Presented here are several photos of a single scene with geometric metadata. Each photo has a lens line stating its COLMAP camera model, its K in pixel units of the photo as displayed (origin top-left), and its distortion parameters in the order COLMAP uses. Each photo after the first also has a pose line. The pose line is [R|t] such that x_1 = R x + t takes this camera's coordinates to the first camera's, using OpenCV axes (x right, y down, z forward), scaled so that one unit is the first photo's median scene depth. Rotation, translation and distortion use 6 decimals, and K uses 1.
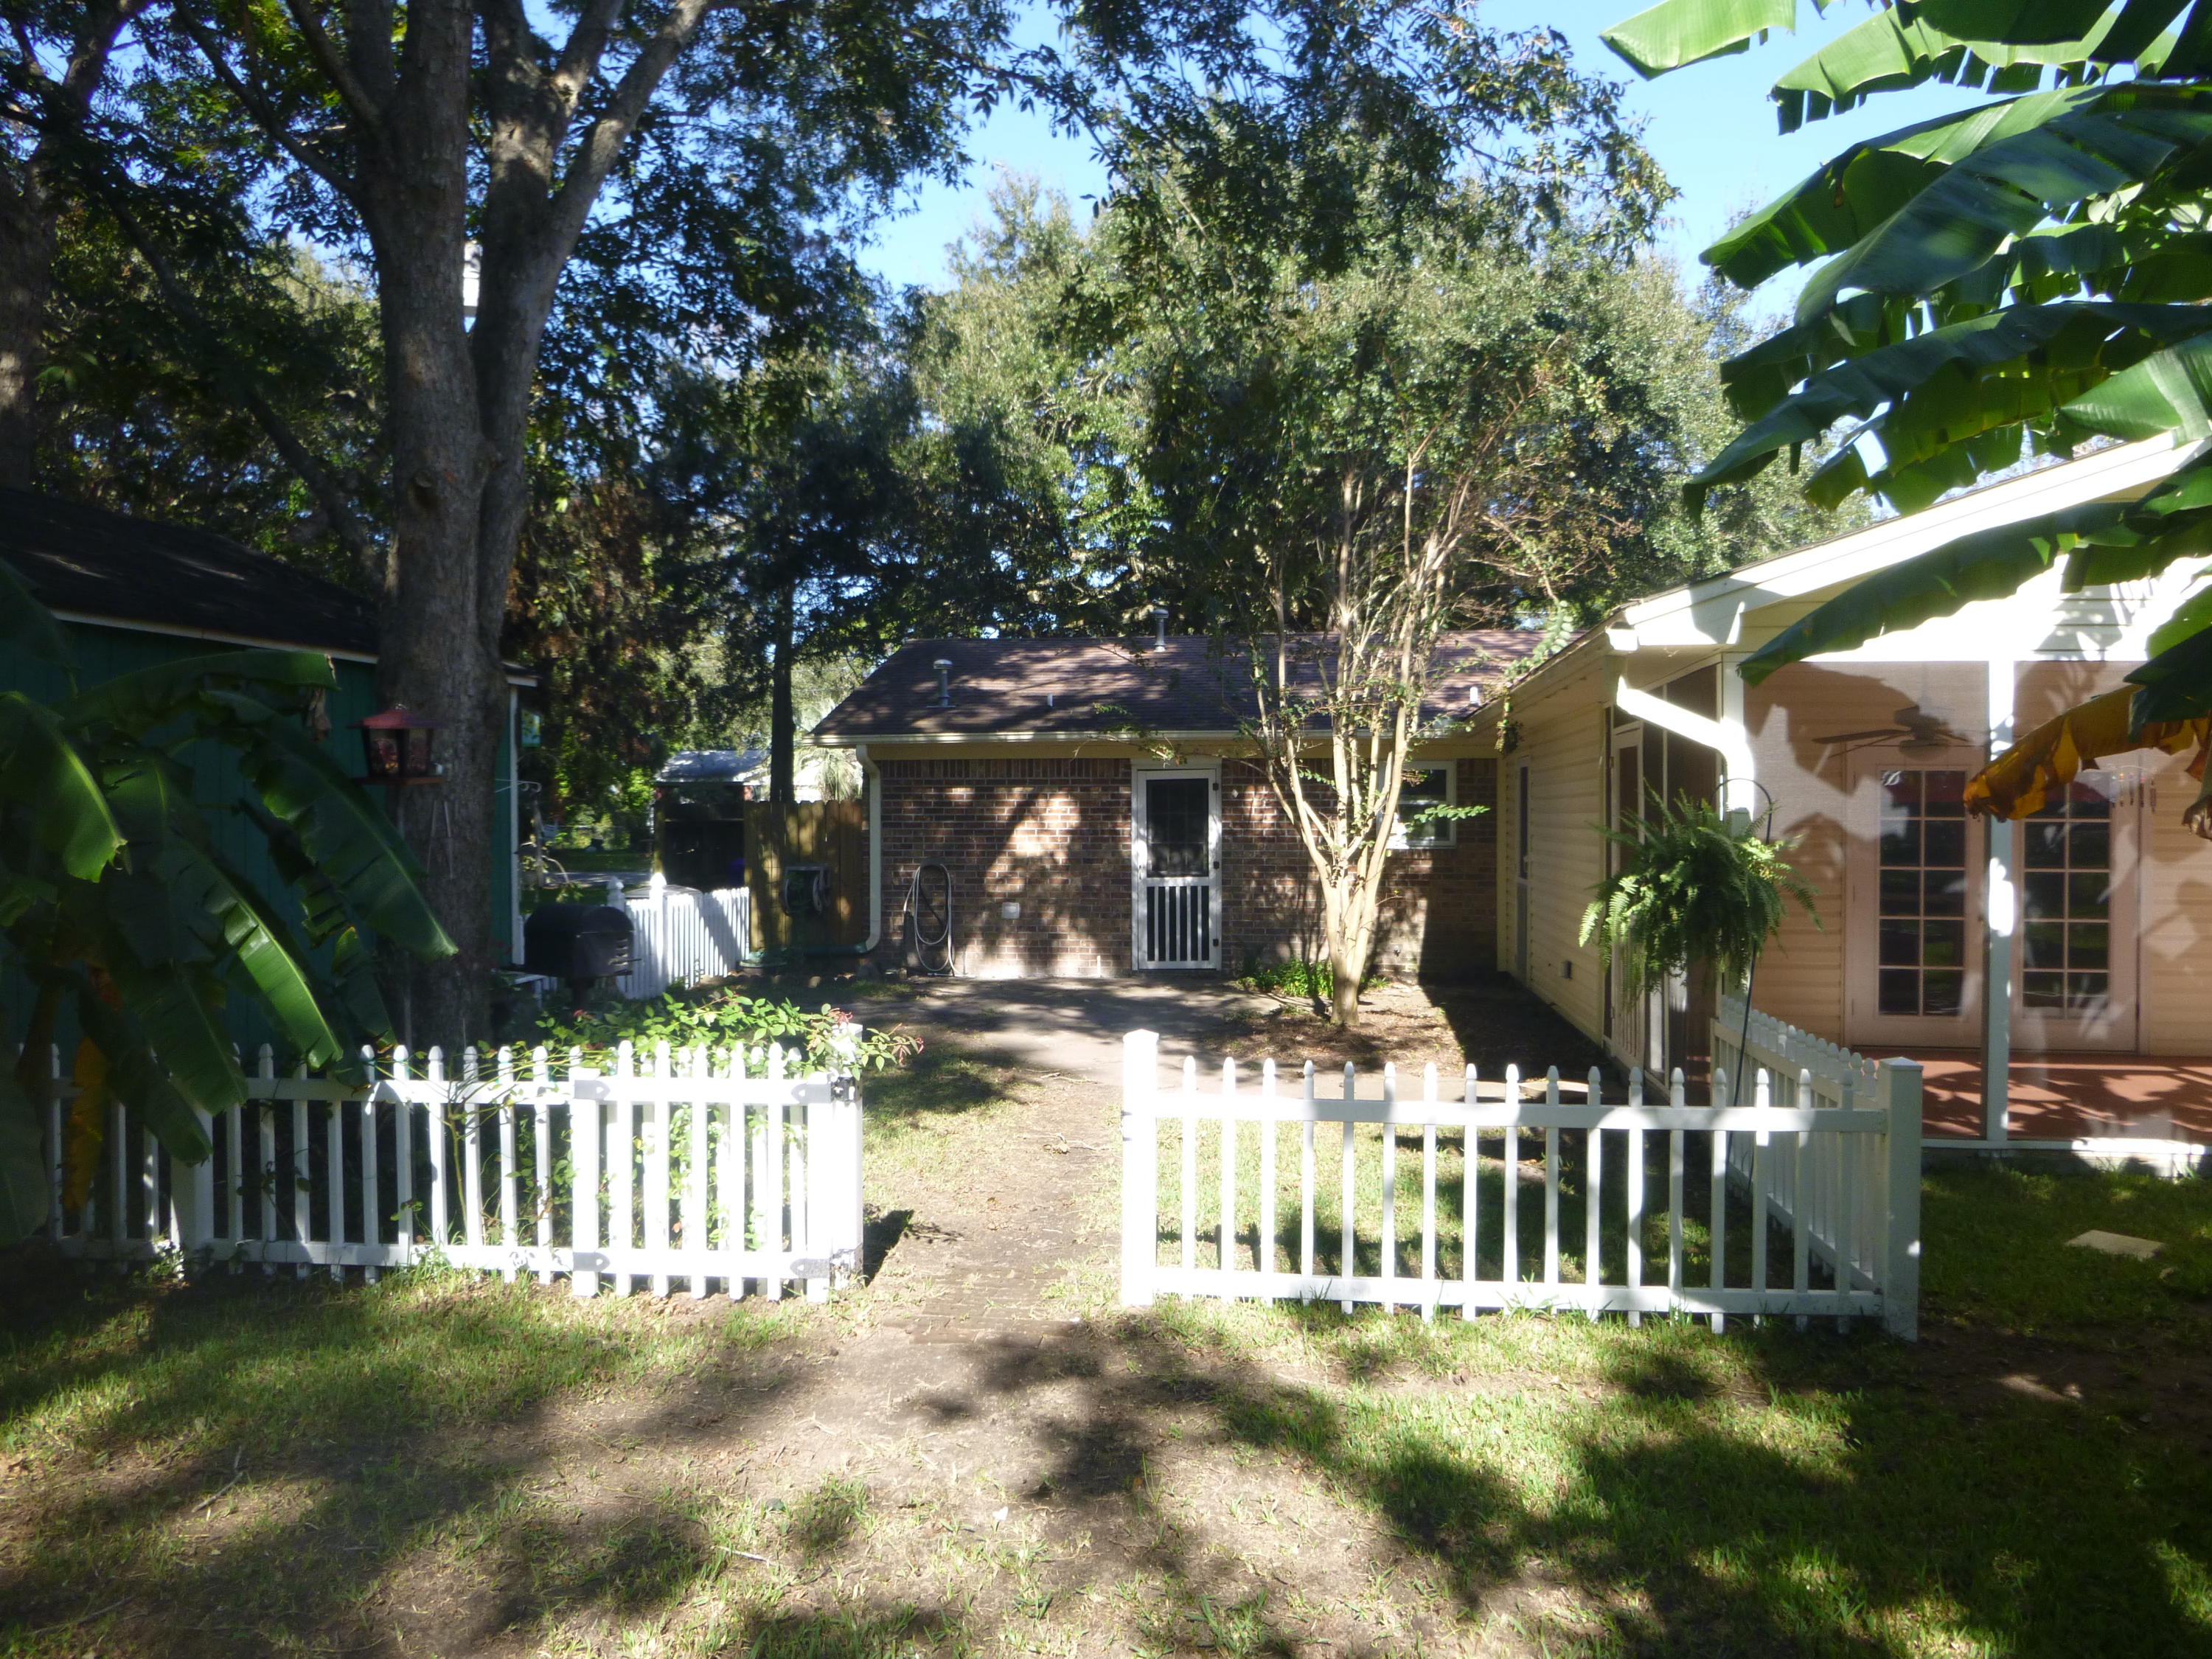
lens RADIAL K [[1646.0, 0, 1092.3], [0, 1646.0, 816.7], [0, 0, 1]] dist [-0.010341, -0.006258]
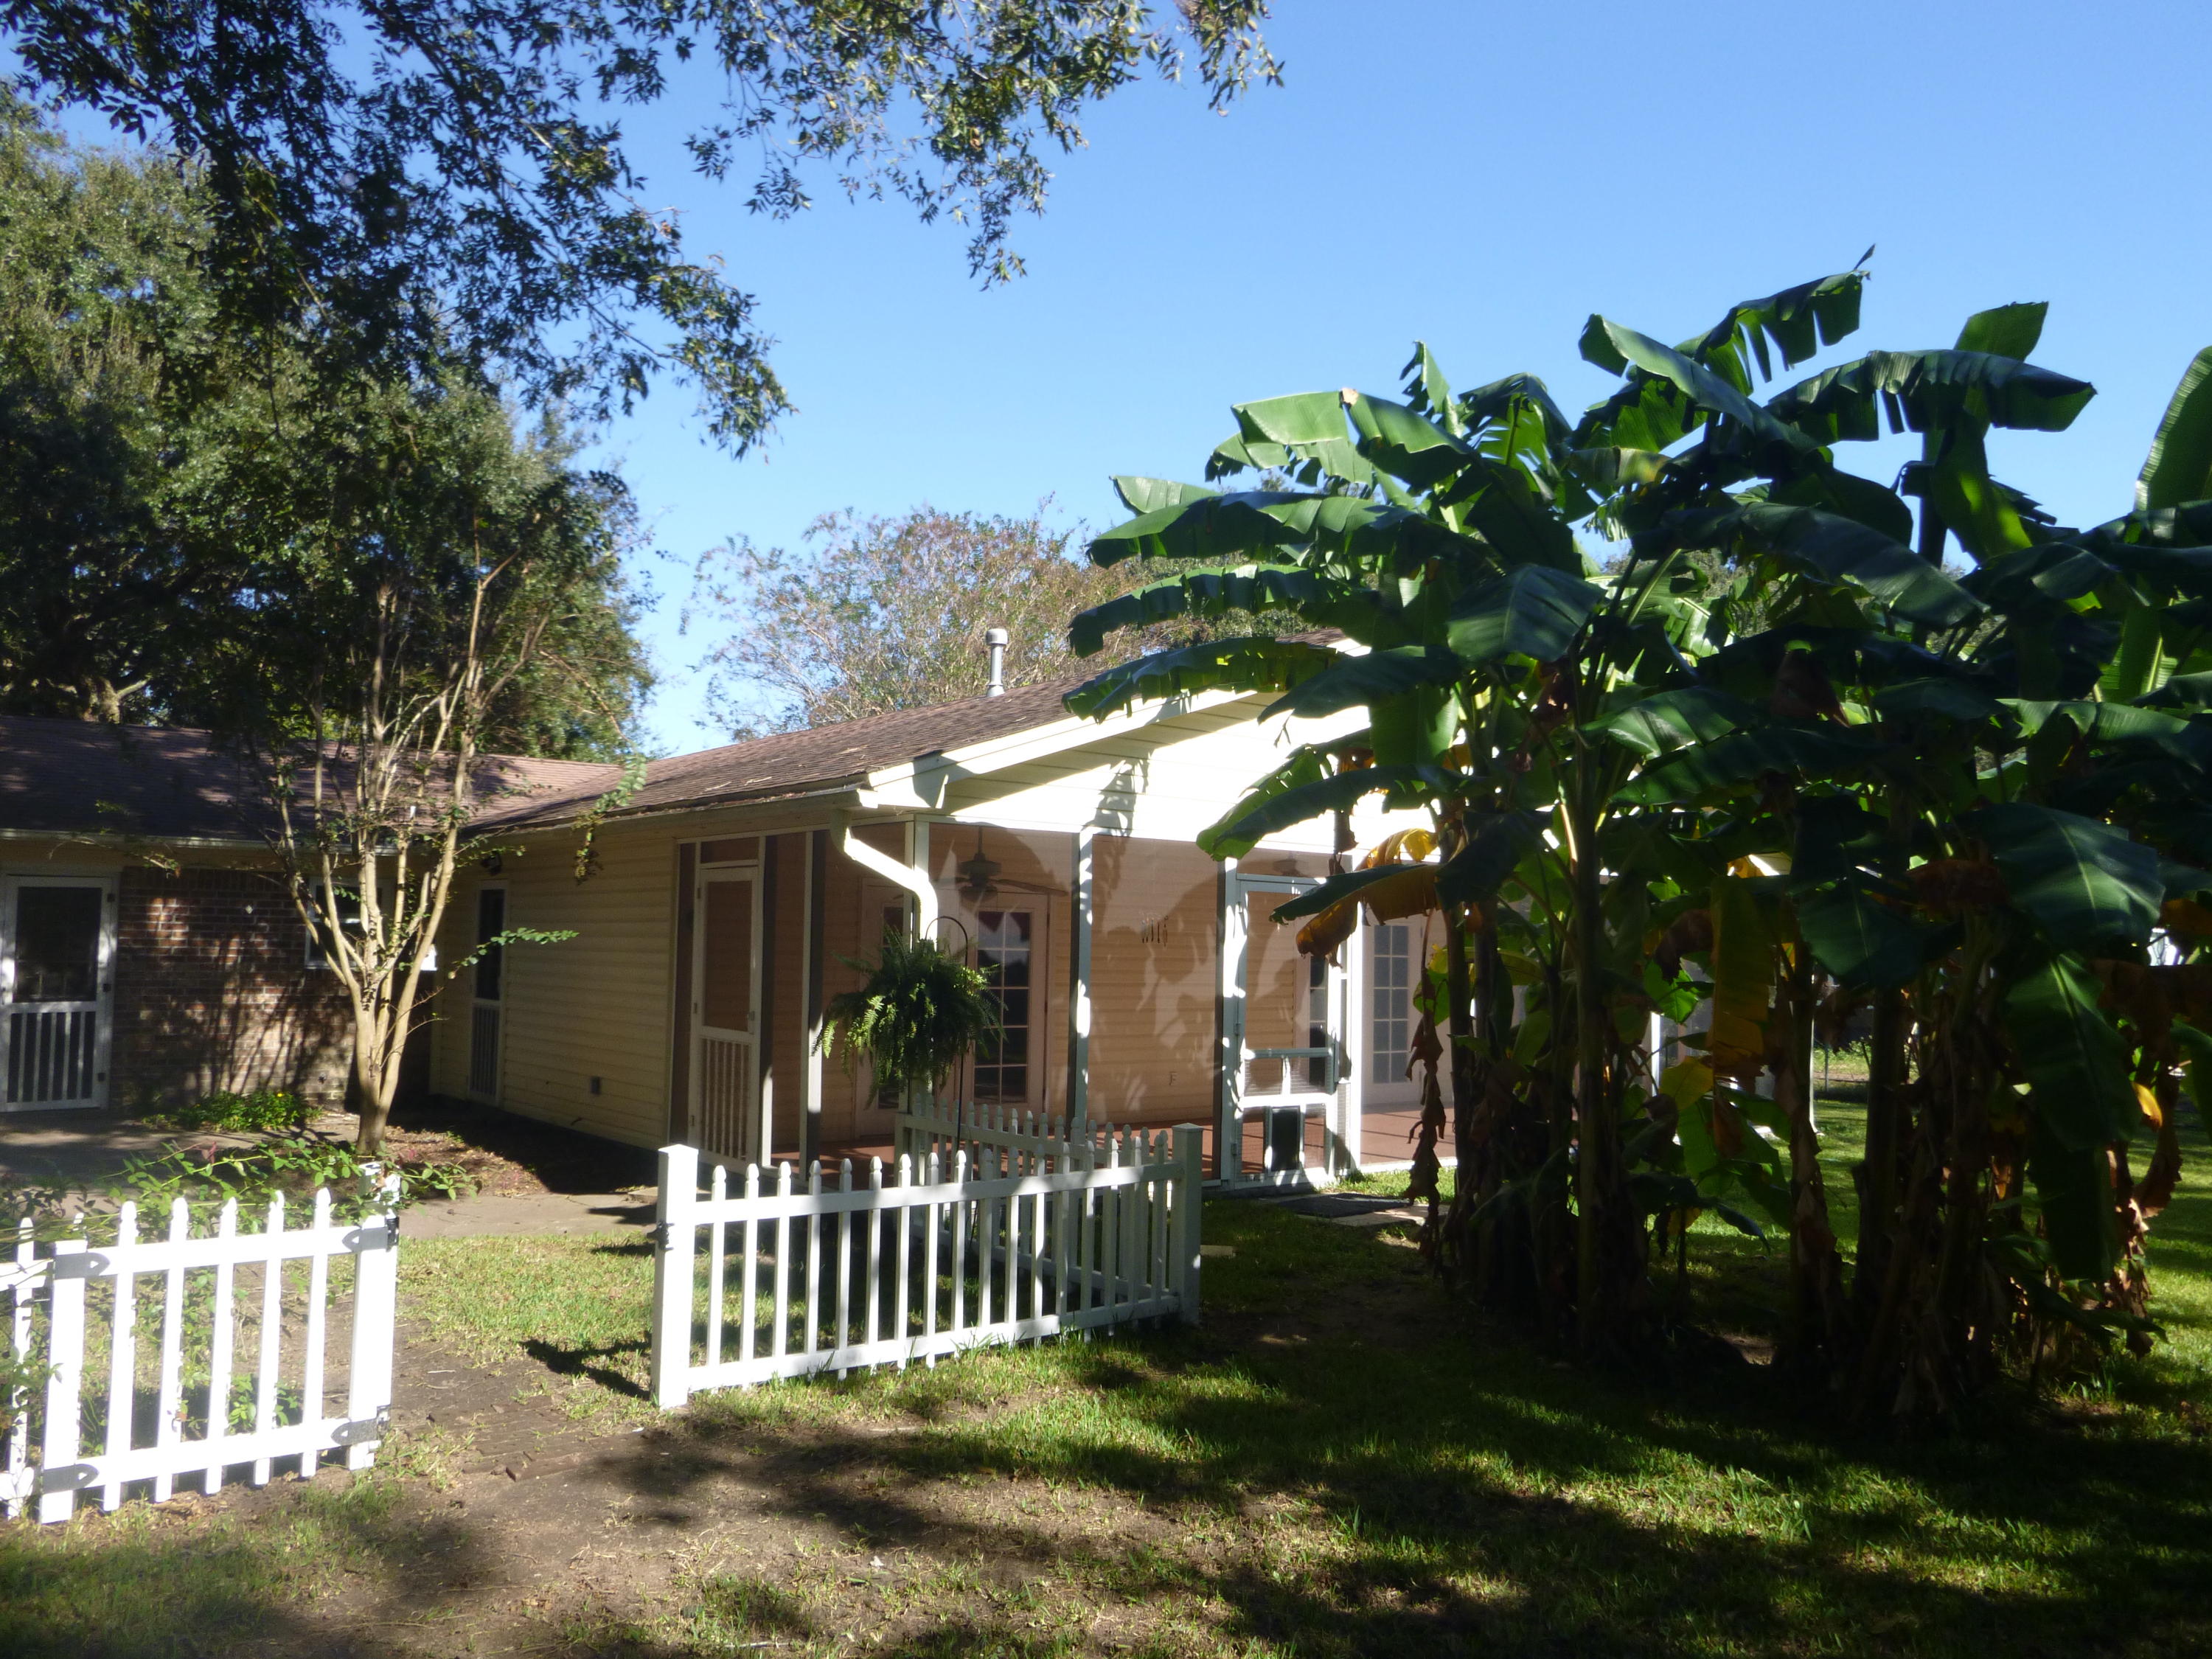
lens RADIAL K [[1638.1, 0, 1121.4], [0, 1638.1, 828.6], [0, 0, 1]] dist [-0.037048, 0.004622]
pose [[0.693599, 0.063745, 0.717535, -0.517401], [-0.015975, 0.997193, -0.073147, -0.001439], [-0.720184, 0.039272, 0.692671, 0.053271]]
